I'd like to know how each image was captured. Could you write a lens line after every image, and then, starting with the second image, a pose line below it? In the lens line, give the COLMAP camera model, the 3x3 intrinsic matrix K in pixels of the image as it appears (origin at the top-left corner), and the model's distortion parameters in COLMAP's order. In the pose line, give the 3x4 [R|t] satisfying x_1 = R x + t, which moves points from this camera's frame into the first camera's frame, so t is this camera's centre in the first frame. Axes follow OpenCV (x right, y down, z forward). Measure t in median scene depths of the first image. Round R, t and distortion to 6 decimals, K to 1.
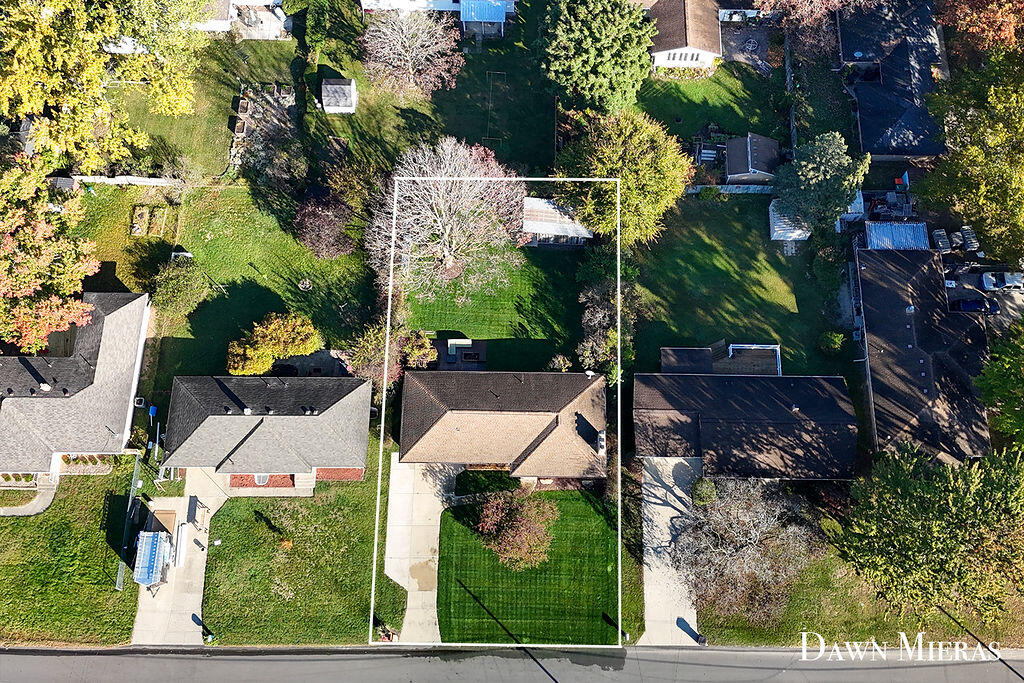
lens RADIAL K [[898.2, 0, 512.0], [0, 898.2, 341.5], [0, 0, 1]] dist [0.000704, -0.001126]
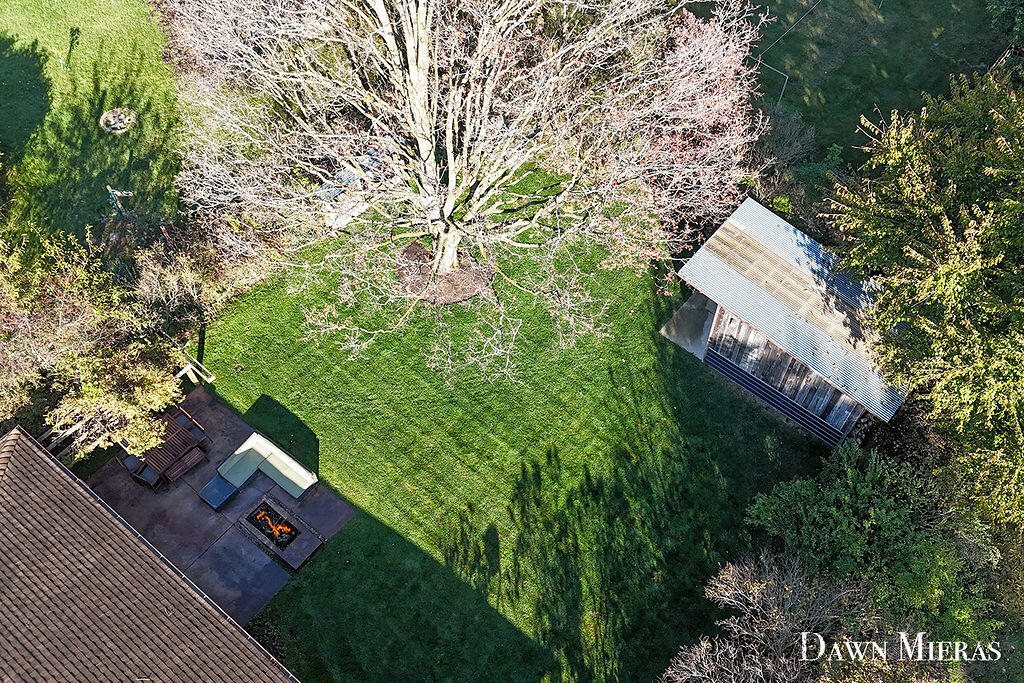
lens RADIAL K [[898.2, 0, 512.0], [0, 898.2, 341.5], [0, 0, 1]] dist [0.000704, -0.001126]
pose [[0.796458, 0.511231, -0.322952, 0.075365], [-0.563450, 0.821292, -0.089469, -0.047341], [0.219498, 0.253226, 0.942177, 0.719192]]
